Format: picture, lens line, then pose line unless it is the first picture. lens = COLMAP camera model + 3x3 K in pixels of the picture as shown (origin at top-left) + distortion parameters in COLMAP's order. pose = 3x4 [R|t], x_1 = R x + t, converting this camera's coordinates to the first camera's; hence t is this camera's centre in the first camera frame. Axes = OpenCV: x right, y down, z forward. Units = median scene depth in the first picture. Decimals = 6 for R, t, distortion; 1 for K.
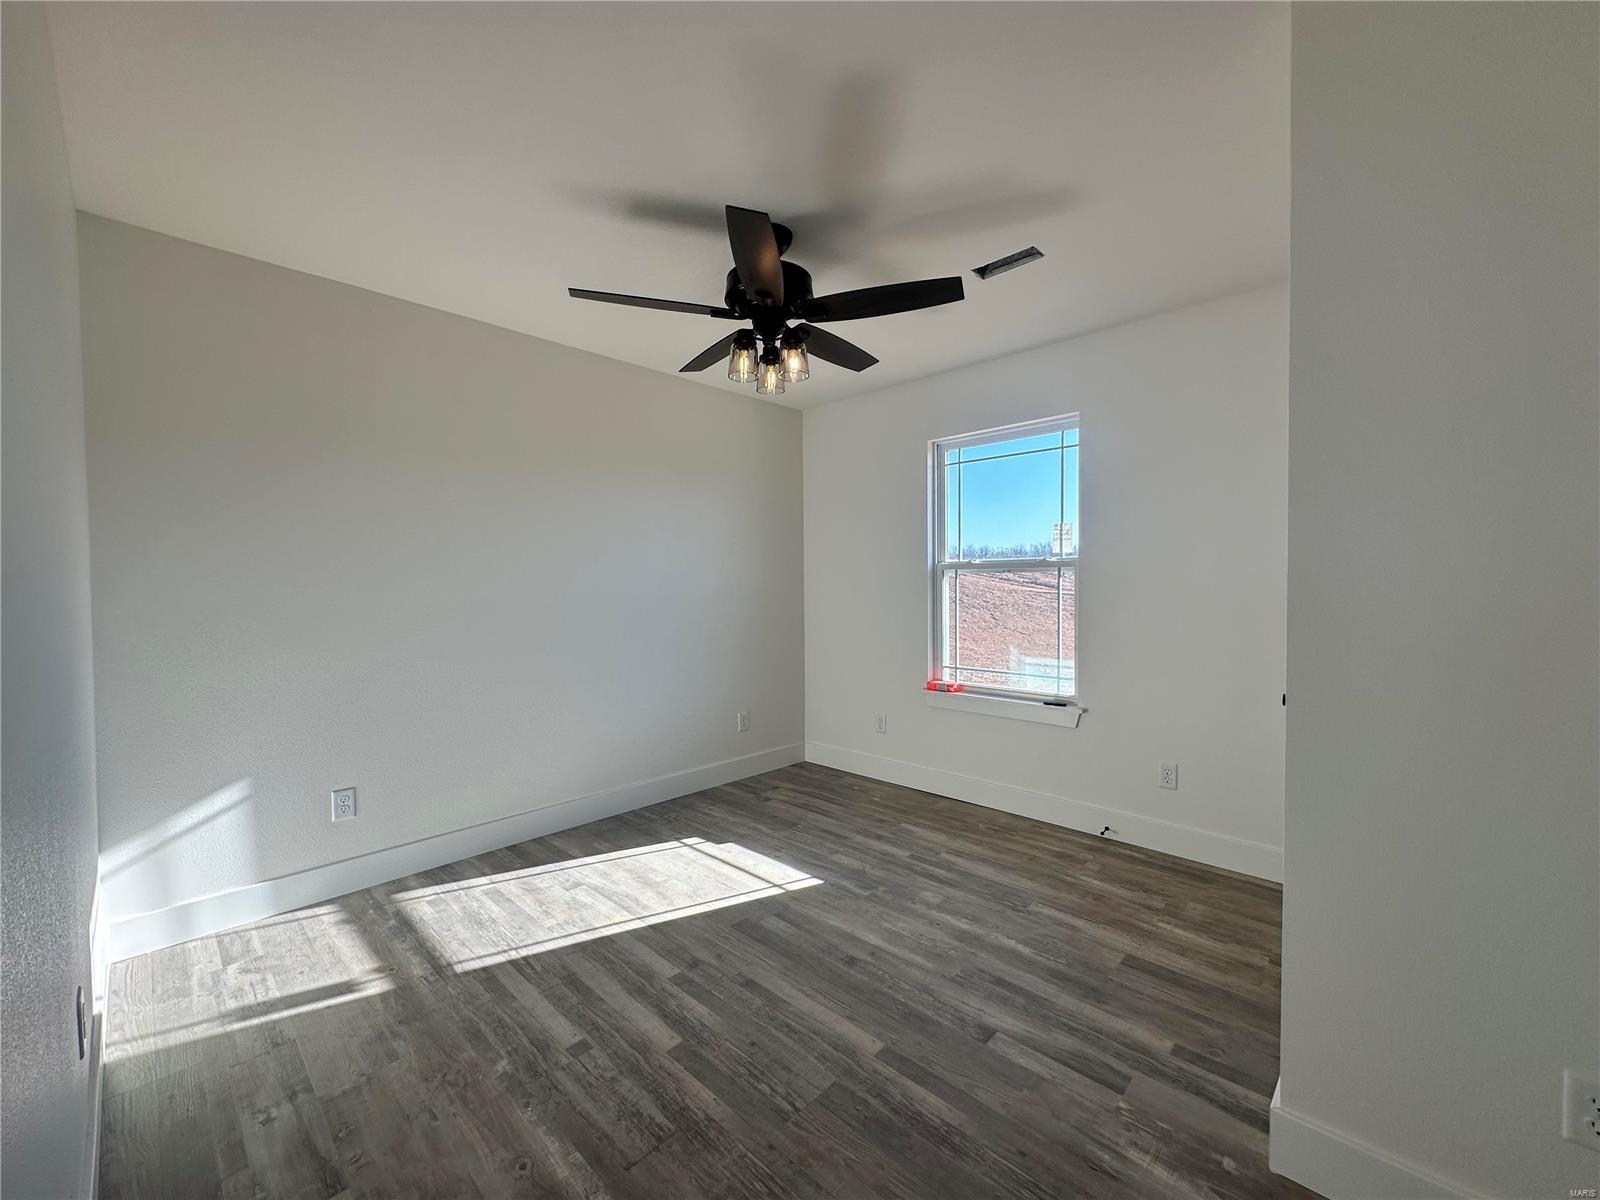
lens RADIAL K [[638.2, 0, 799.8], [0, 638.2, 598.0], [0, 0, 1]] dist [-0.002019, 0.000460]
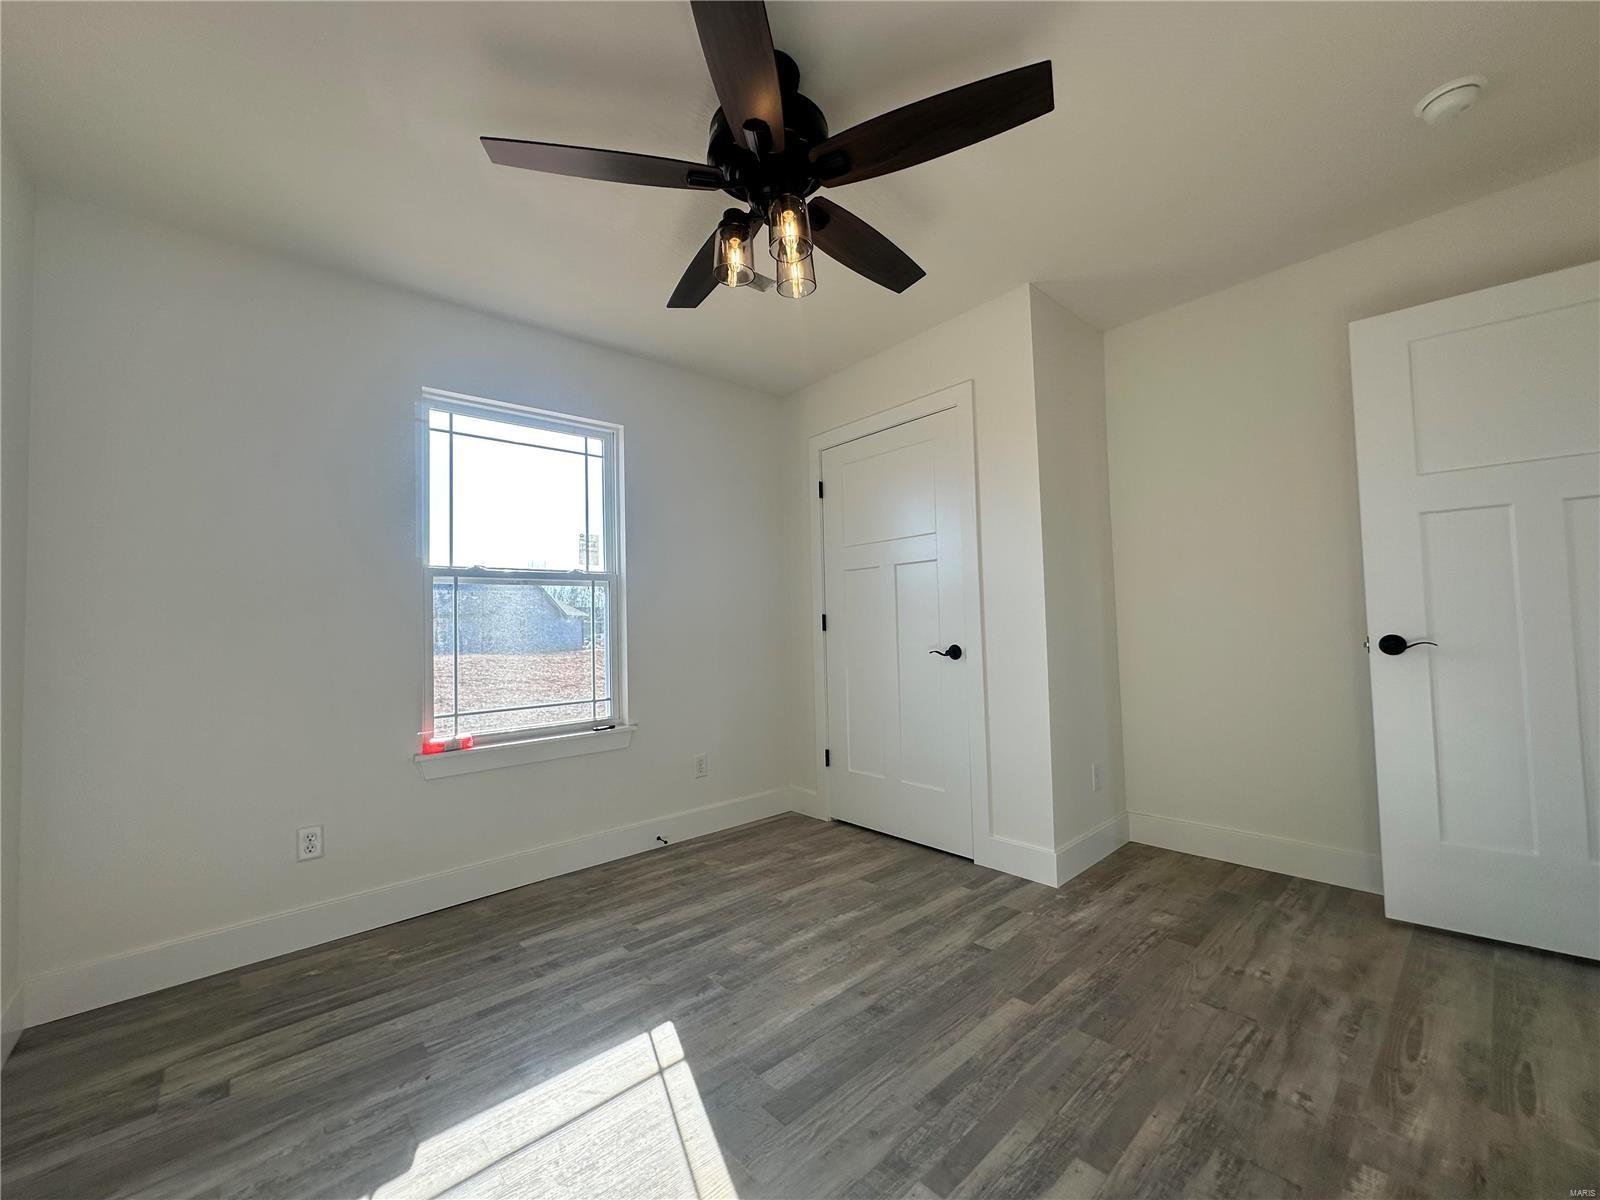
lens RADIAL K [[638.2, 0, 799.8], [0, 638.2, 598.0], [0, 0, 1]] dist [-0.002019, 0.000460]
pose [[0.074273, 0.050255, 0.995971, -0.629824], [0.052167, 0.997166, -0.054206, 0.055467], [-0.995873, 0.055983, 0.071440, 0.806804]]
